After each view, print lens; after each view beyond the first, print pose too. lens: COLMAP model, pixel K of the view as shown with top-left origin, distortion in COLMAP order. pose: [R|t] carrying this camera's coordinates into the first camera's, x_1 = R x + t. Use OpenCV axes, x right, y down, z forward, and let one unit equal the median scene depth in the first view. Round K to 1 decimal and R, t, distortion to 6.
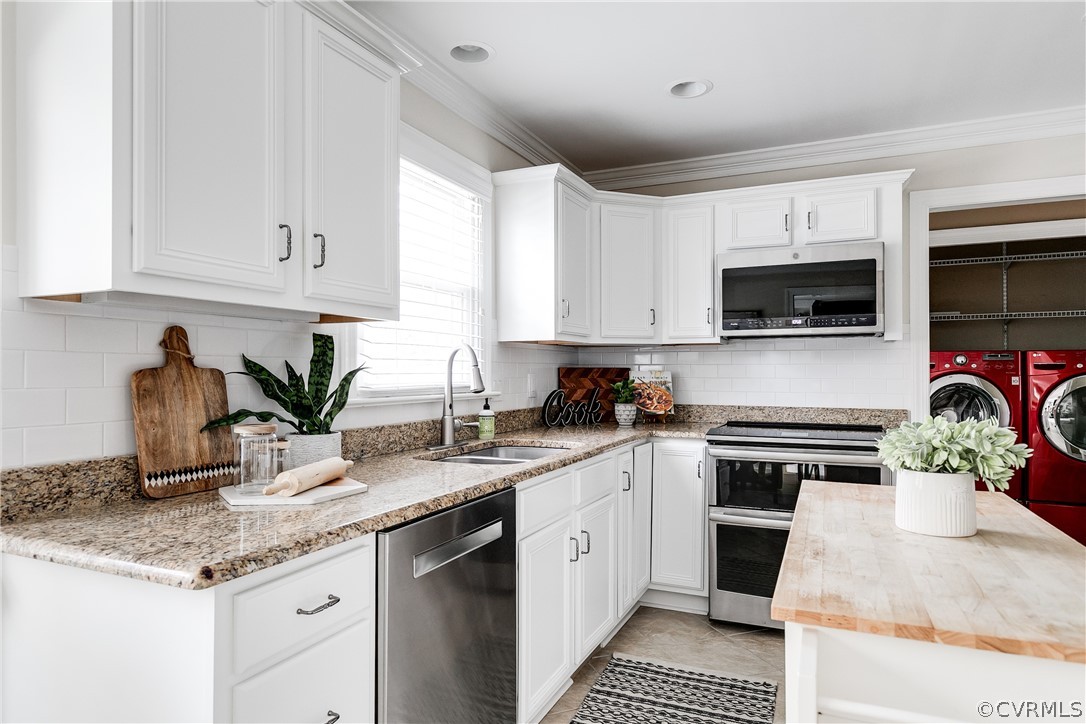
lens RADIAL K [[656.7, 0, 526.6], [0, 656.7, 365.3], [0, 0, 1]] dist [0.000635, -0.003172]
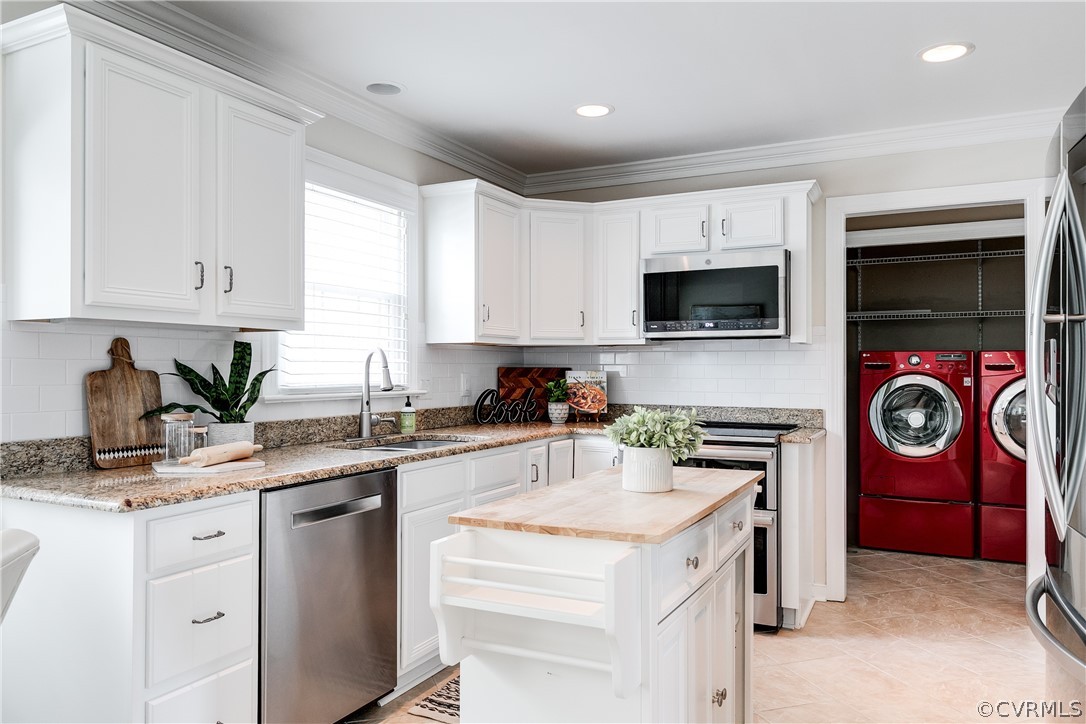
lens RADIAL K [[782.9, 0, 523.0], [0, 782.9, 363.5], [0, 0, 1]] dist [-0.007076, -0.002058]
pose [[0.998735, 0.001581, -0.050250, 0.188726], [-0.001425, 0.999994, 0.003139, -0.008392], [0.050255, -0.003063, 0.998732, -0.280327]]
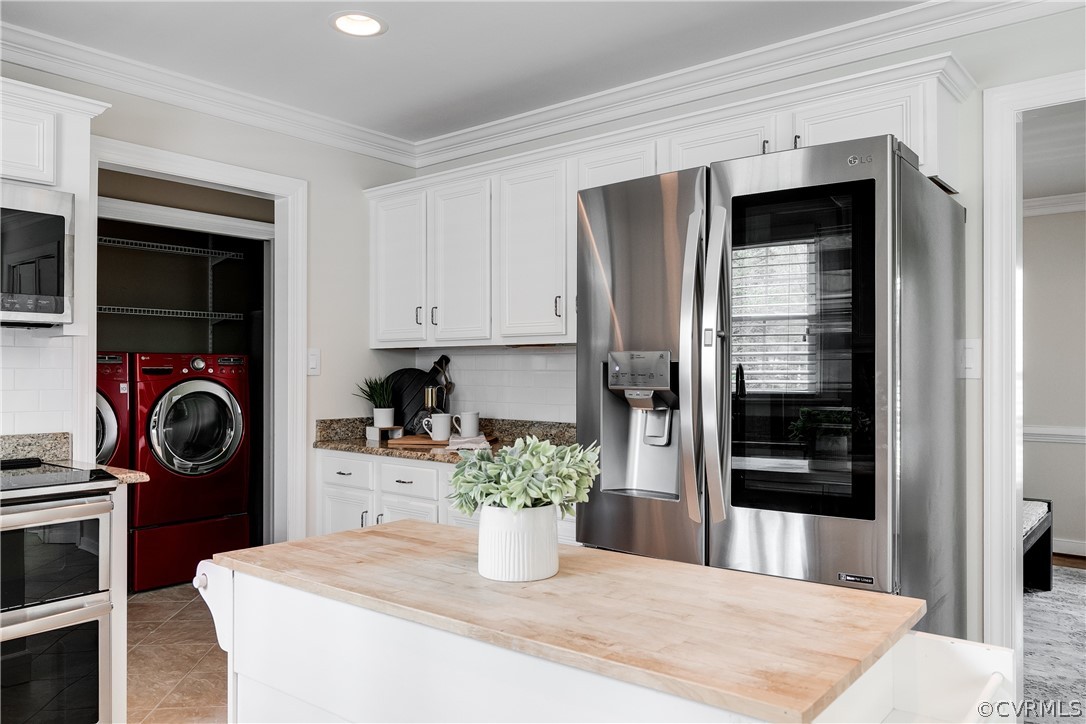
lens RADIAL K [[801.0, 0, 560.8], [0, 801.0, 367.0], [0, 0, 1]] dist [0.003104, -0.002135]
pose [[0.233315, 0.007778, 0.972370, -0.165416], [-0.011649, 0.999919, -0.005203, -0.006015], [-0.972332, -0.010113, 0.233386, 0.299729]]
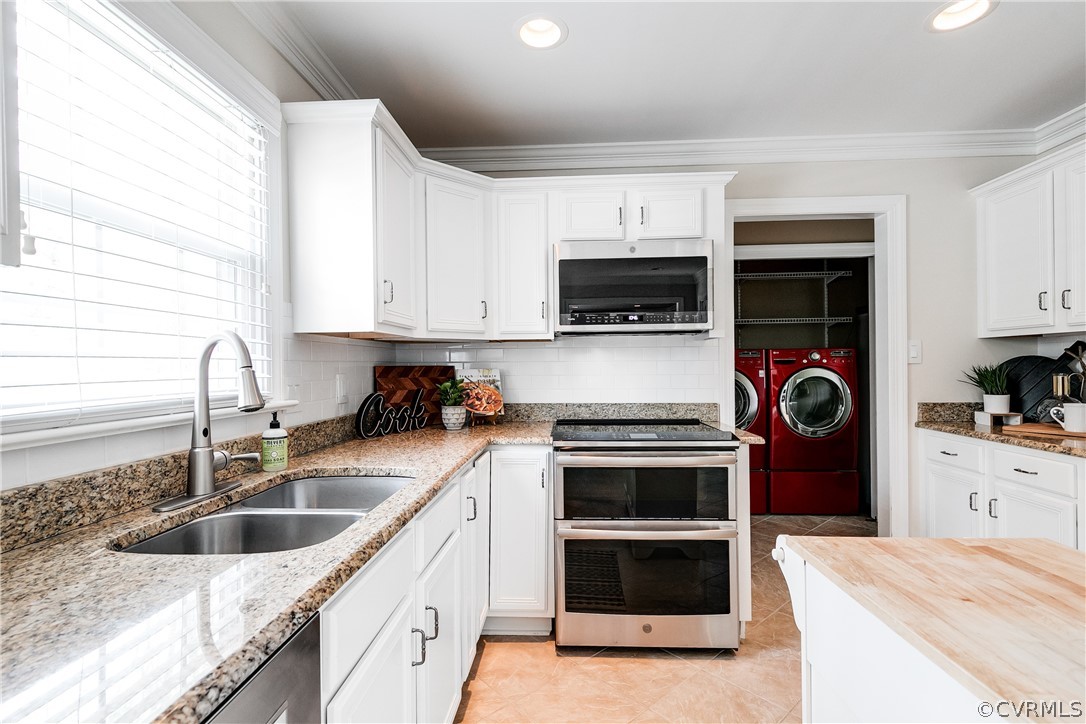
lens RADIAL K [[505.8, 0, 536.1], [0, 505.8, 365.9], [0, 0, 1]] dist [0.004865, -0.001431]
pose [[0.926903, -0.008161, 0.375213, -0.004472], [0.004795, 0.999939, 0.009904, -0.002998], [-0.375271, -0.007380, 0.926886, 0.382035]]
